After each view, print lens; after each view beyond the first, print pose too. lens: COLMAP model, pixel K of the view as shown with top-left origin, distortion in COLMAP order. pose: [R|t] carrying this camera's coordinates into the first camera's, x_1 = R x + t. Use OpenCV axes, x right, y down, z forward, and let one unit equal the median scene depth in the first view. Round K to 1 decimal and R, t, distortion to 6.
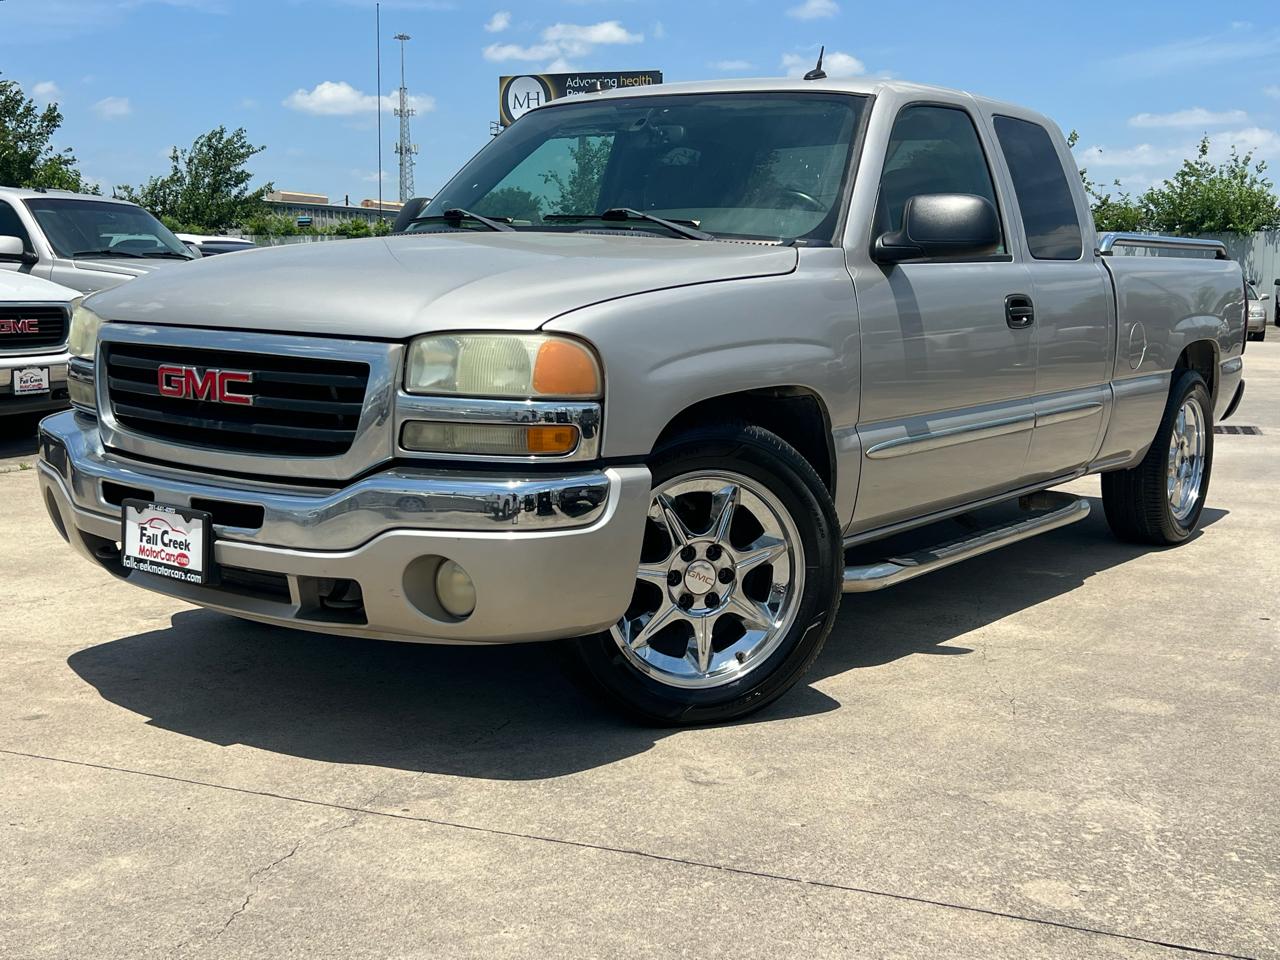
lens RADIAL K [[1470.5, 0, 640.0], [0, 1470.5, 480.0], [0, 0, 1]] dist [0.155442, -0.426371]
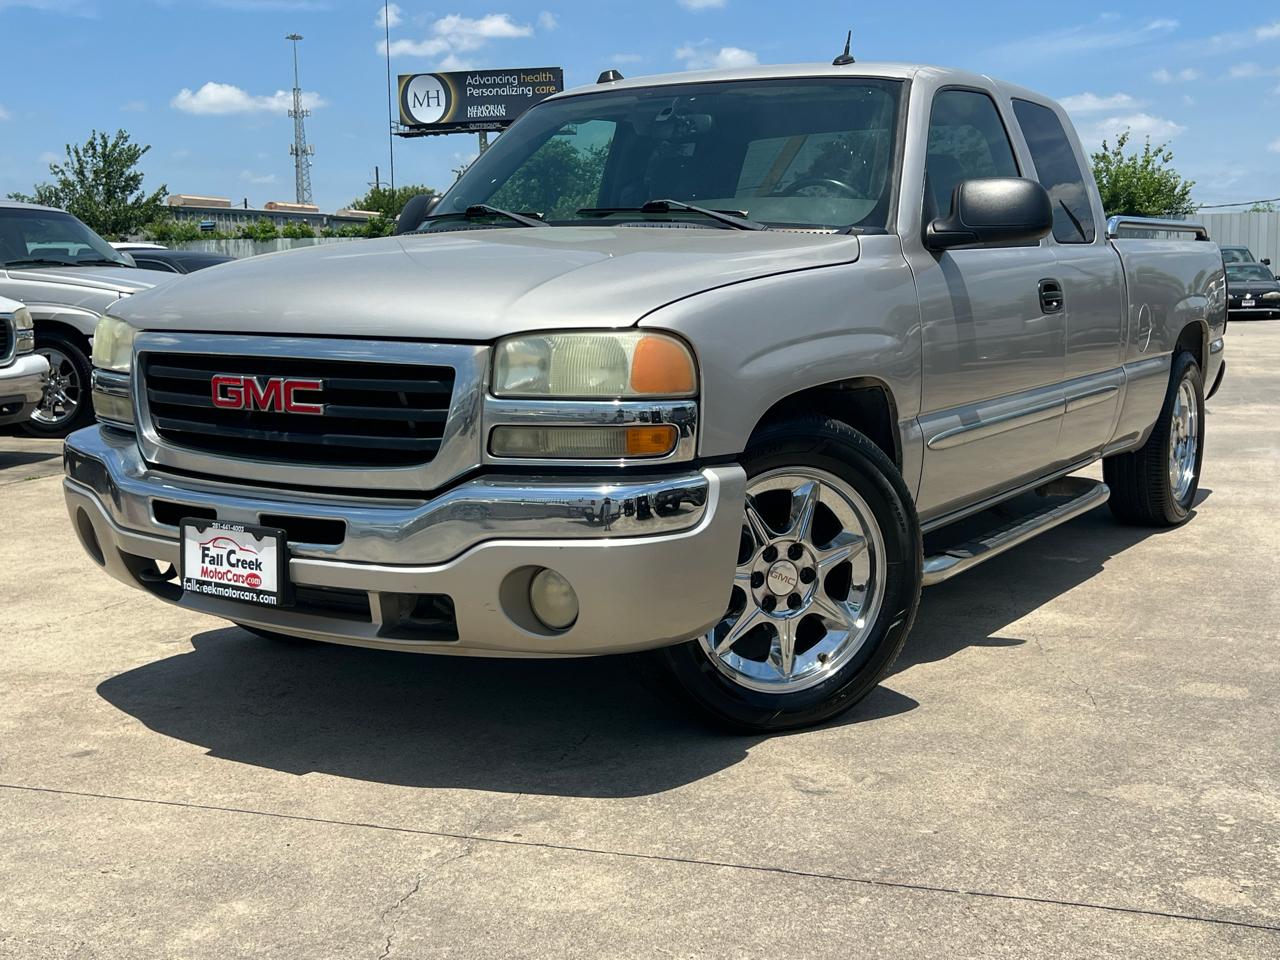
lens RADIAL K [[1470.5, 0, 645.8], [0, 1470.5, 477.6], [0, 0, 1]] dist [0.157455, -0.431389]
pose [[0.997295, -0.033634, 0.065357, -0.109289], [0.033598, 0.999434, 0.001645, -0.004404], [-0.065375, 0.000556, 0.997861, 0.039101]]
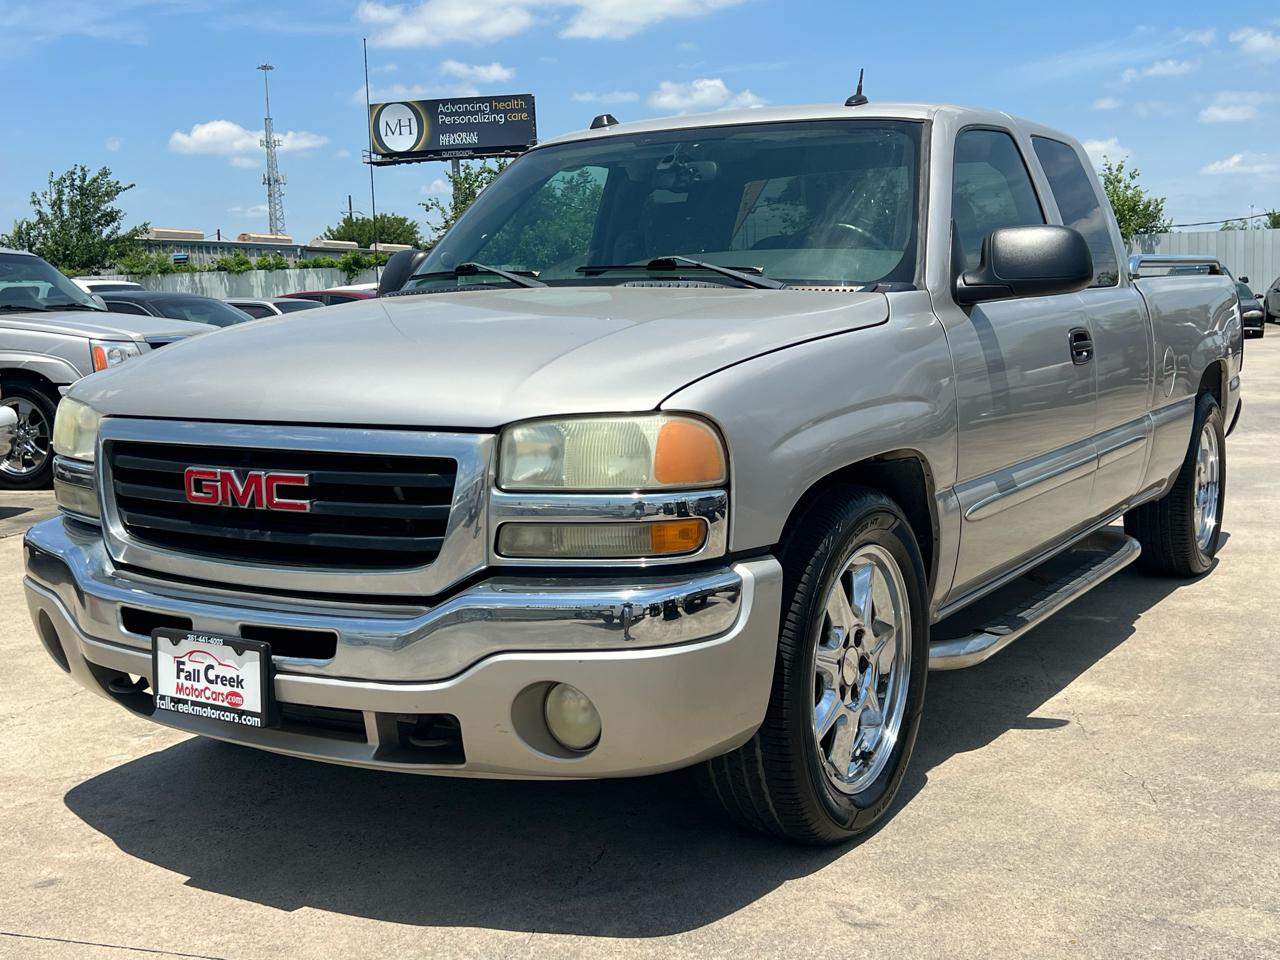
lens RADIAL K [[1470.8, 0, 629.8], [0, 1470.8, 481.9], [0, 0, 1]] dist [0.133912, -0.331343]
pose [[0.996316, -0.048000, 0.071072, -0.125839], [0.048874, 0.998749, -0.010617, -0.044296], [-0.070473, 0.014051, 0.997415, 0.127538]]
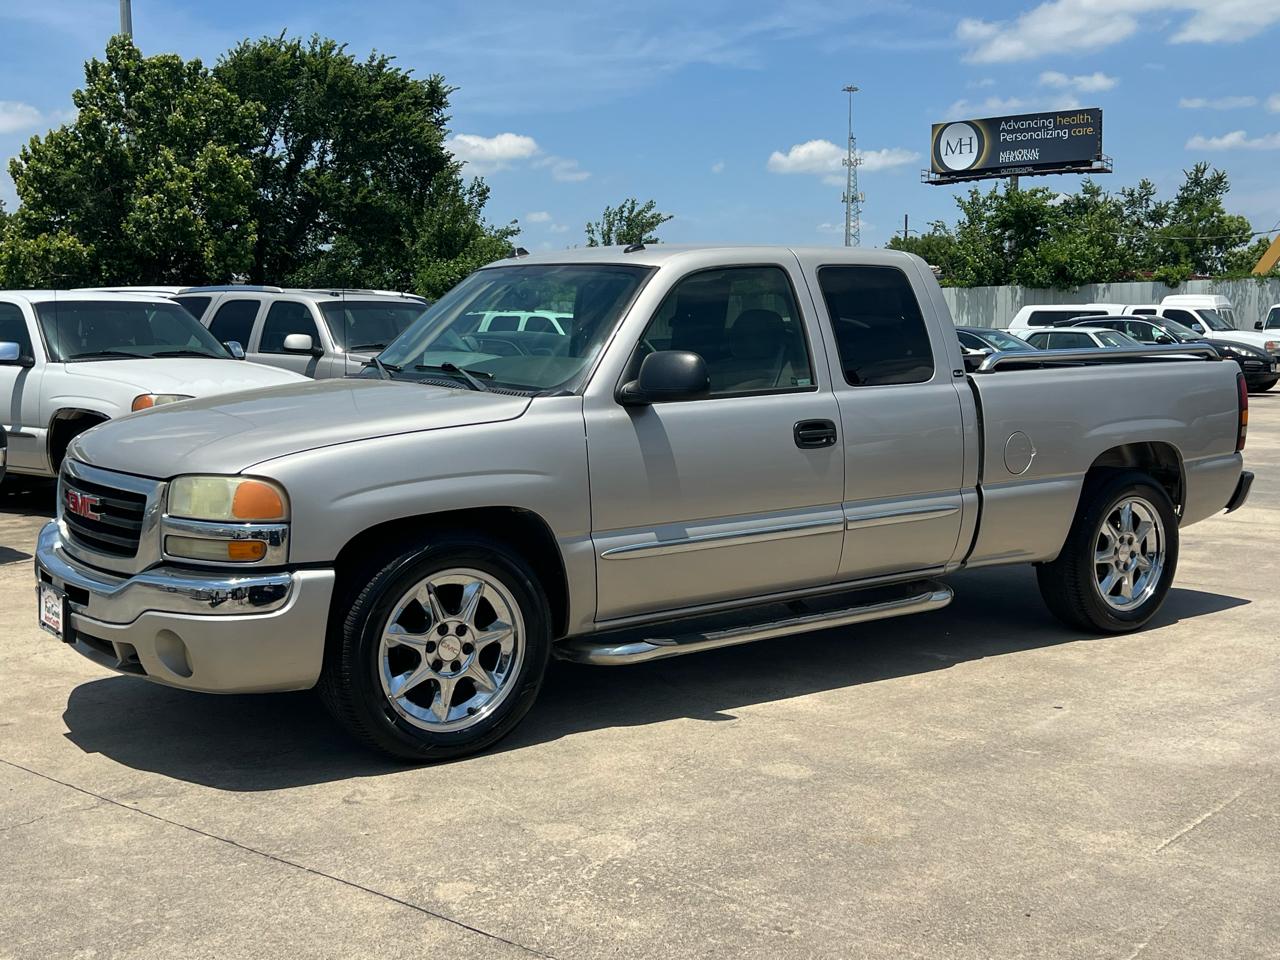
lens RADIAL K [[1470.5, 0, 645.8], [0, 1470.5, 477.6], [0, 0, 1]] dist [0.157455, -0.431389]
pose [[0.954966, 0.013069, -0.296429, 0.631750], [-0.022119, 0.999385, -0.027196, -0.057984], [0.295891, 0.032528, 0.954668, -0.221420]]
